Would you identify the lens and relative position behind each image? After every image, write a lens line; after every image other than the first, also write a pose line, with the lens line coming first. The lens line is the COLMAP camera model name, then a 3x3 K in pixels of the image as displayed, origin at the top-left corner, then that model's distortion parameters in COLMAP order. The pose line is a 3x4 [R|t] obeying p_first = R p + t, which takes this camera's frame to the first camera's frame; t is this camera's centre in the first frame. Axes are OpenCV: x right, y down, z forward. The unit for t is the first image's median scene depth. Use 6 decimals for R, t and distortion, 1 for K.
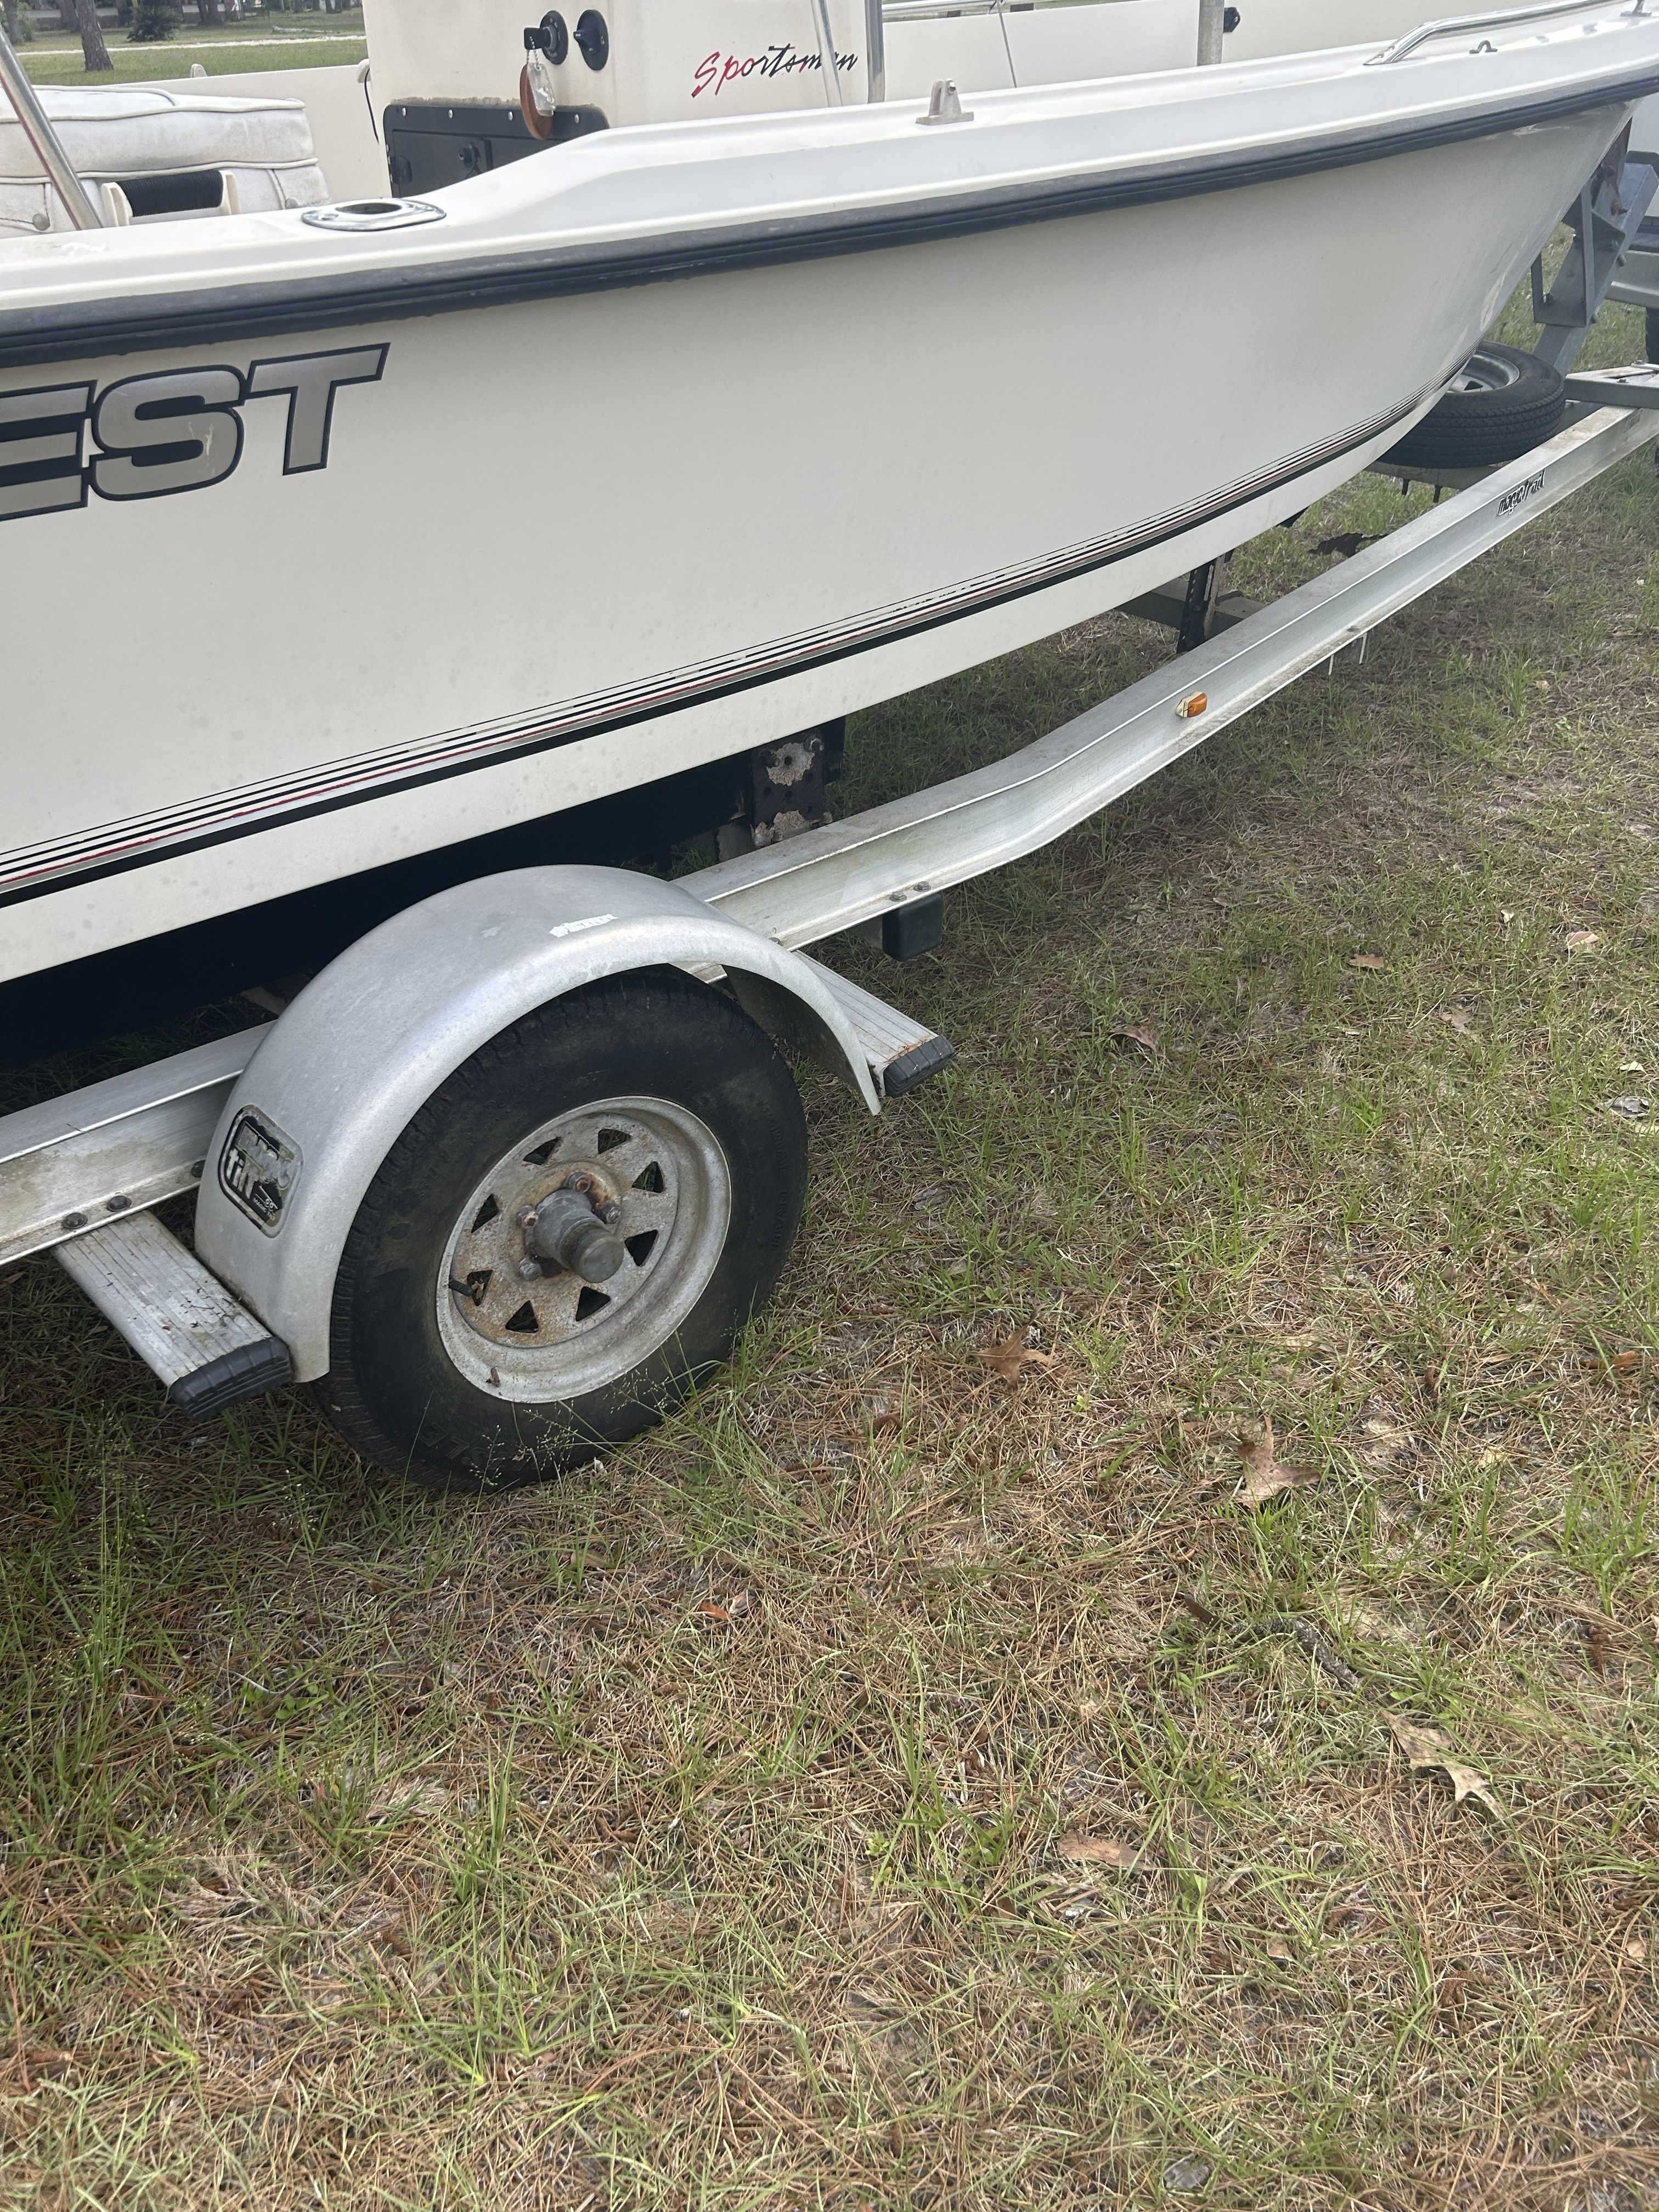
lens RADIAL K [[1683.1, 0, 829.5], [0, 1683.1, 1106.0], [0, 0, 1]] dist [0.082520, -0.086492]
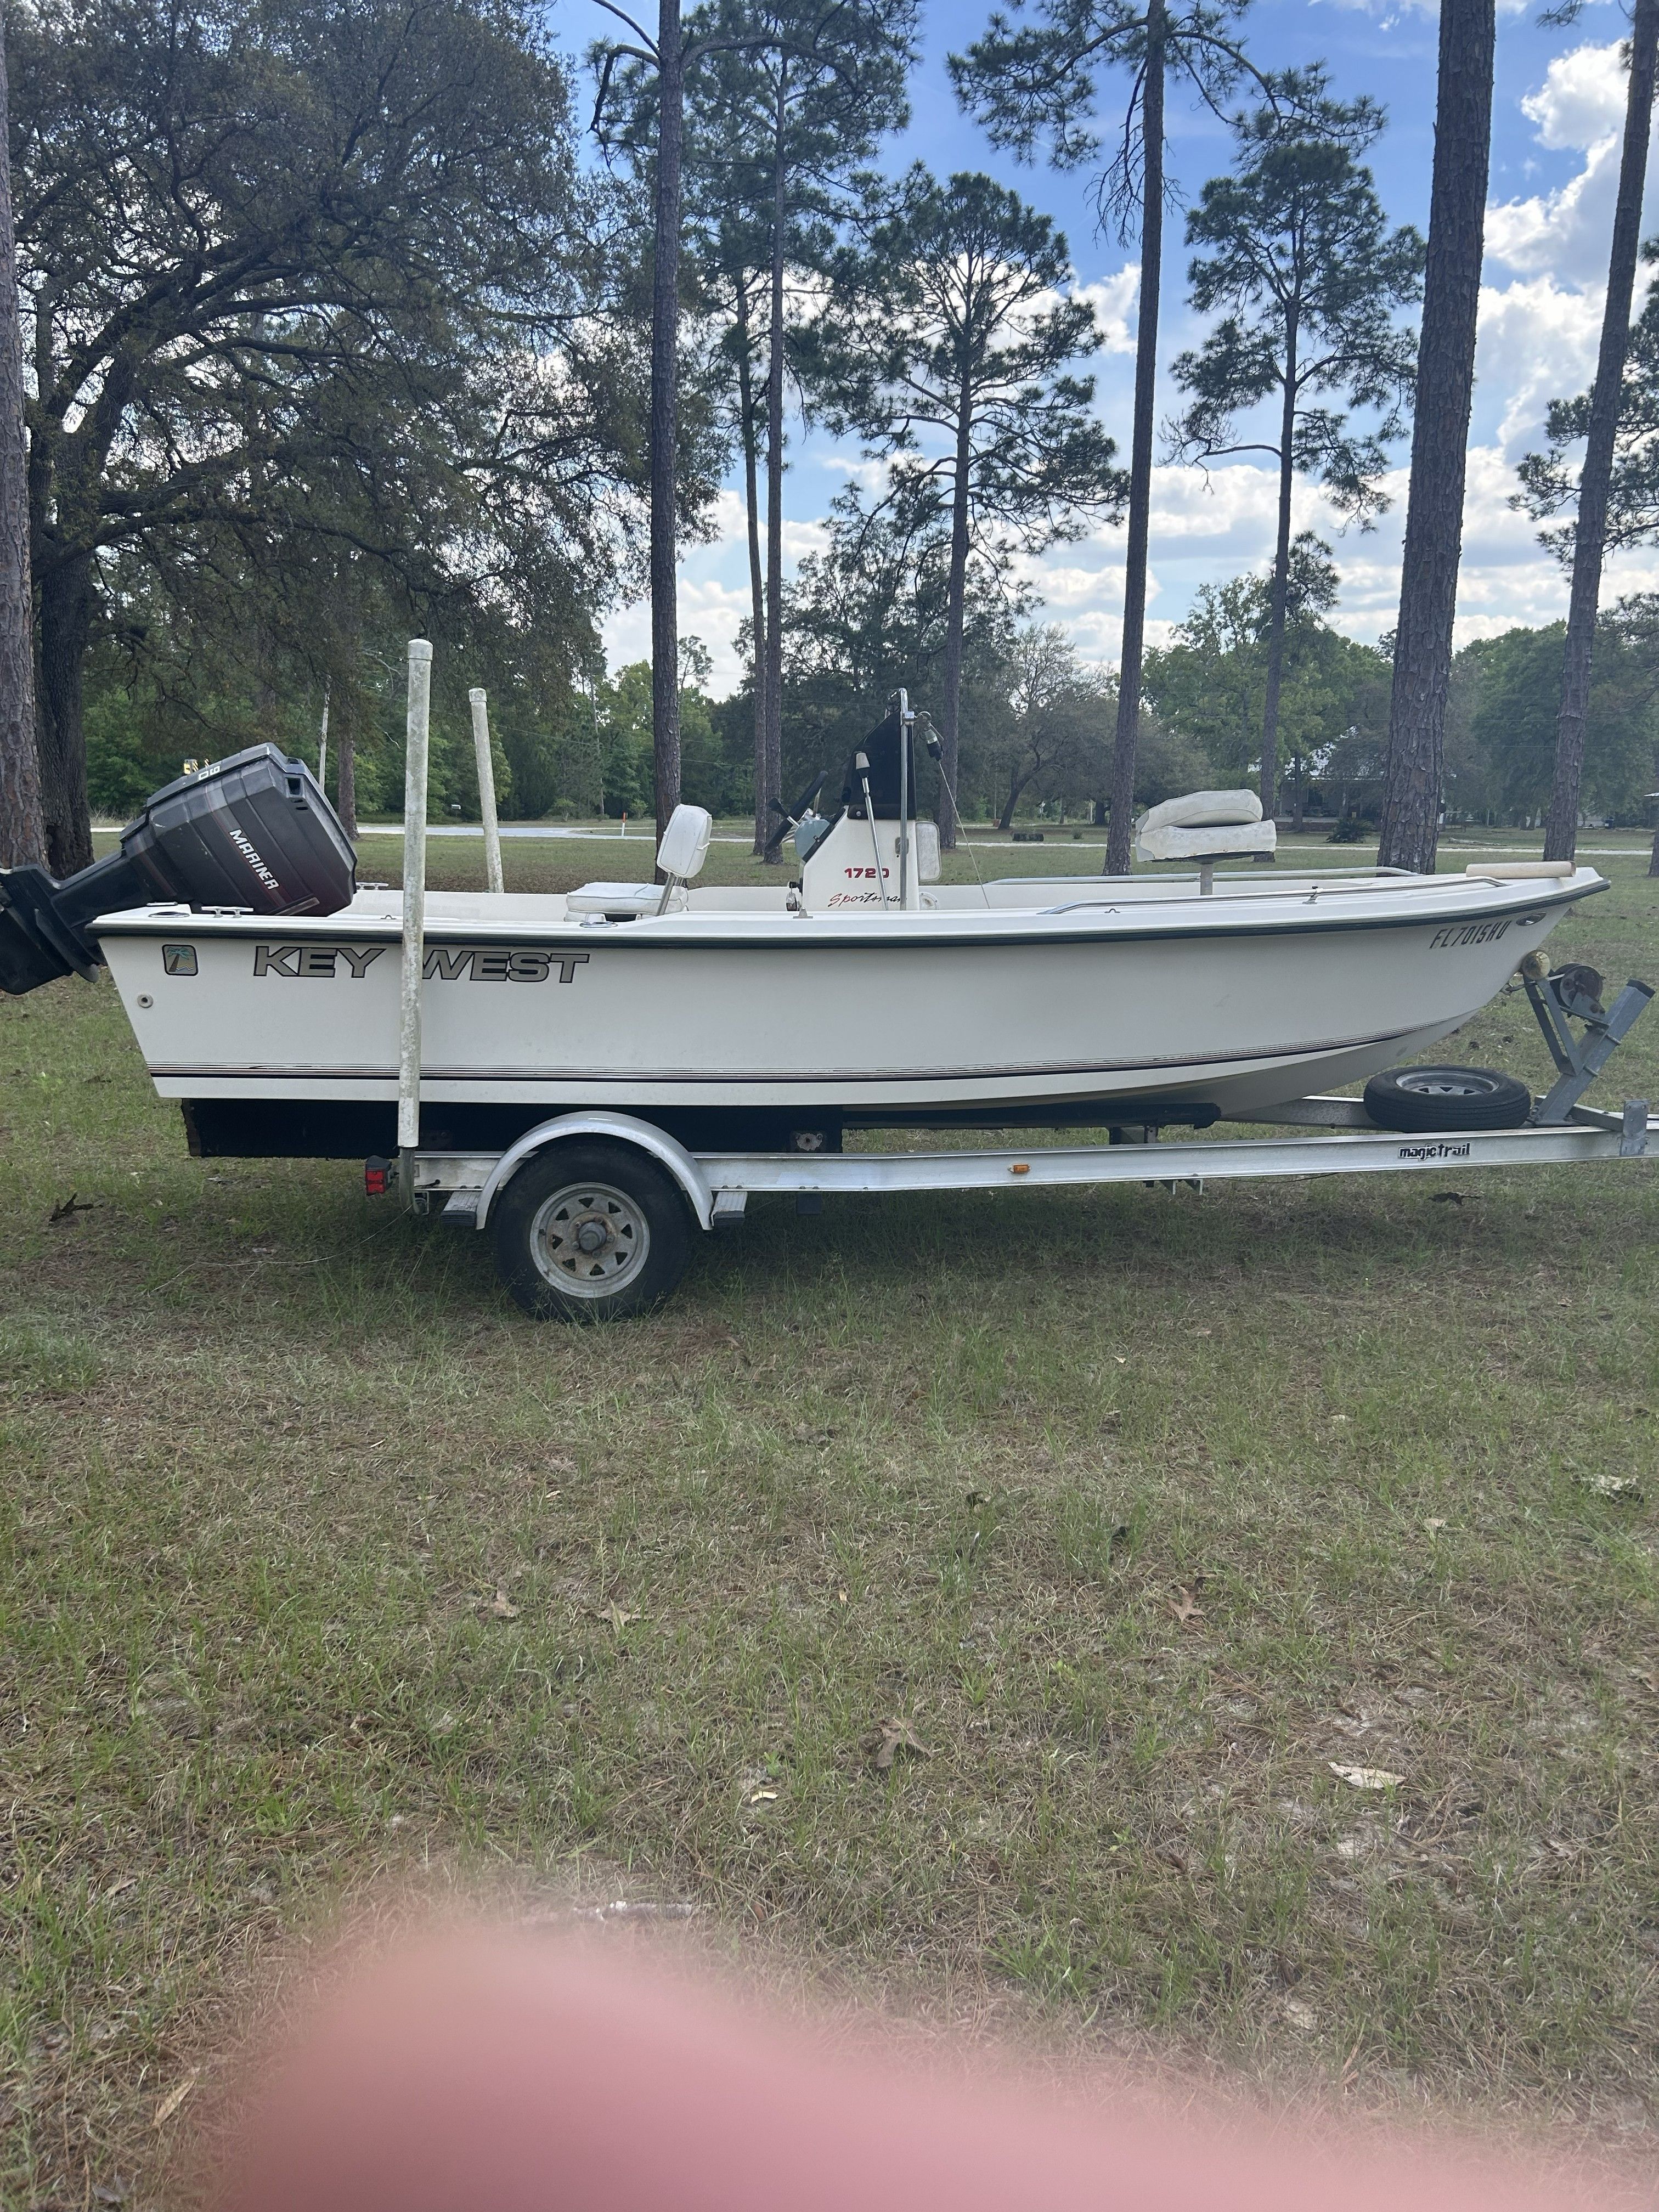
lens RADIAL K [[1683.1, 0, 829.5], [0, 1683.1, 1106.0], [0, 0, 1]] dist [0.082520, -0.086492]
pose [[0.804703, 0.141034, -0.576683, 1.837846], [-0.355188, 0.892717, -0.277305, 0.540712], [0.475705, 0.427979, 0.768466, -1.135165]]
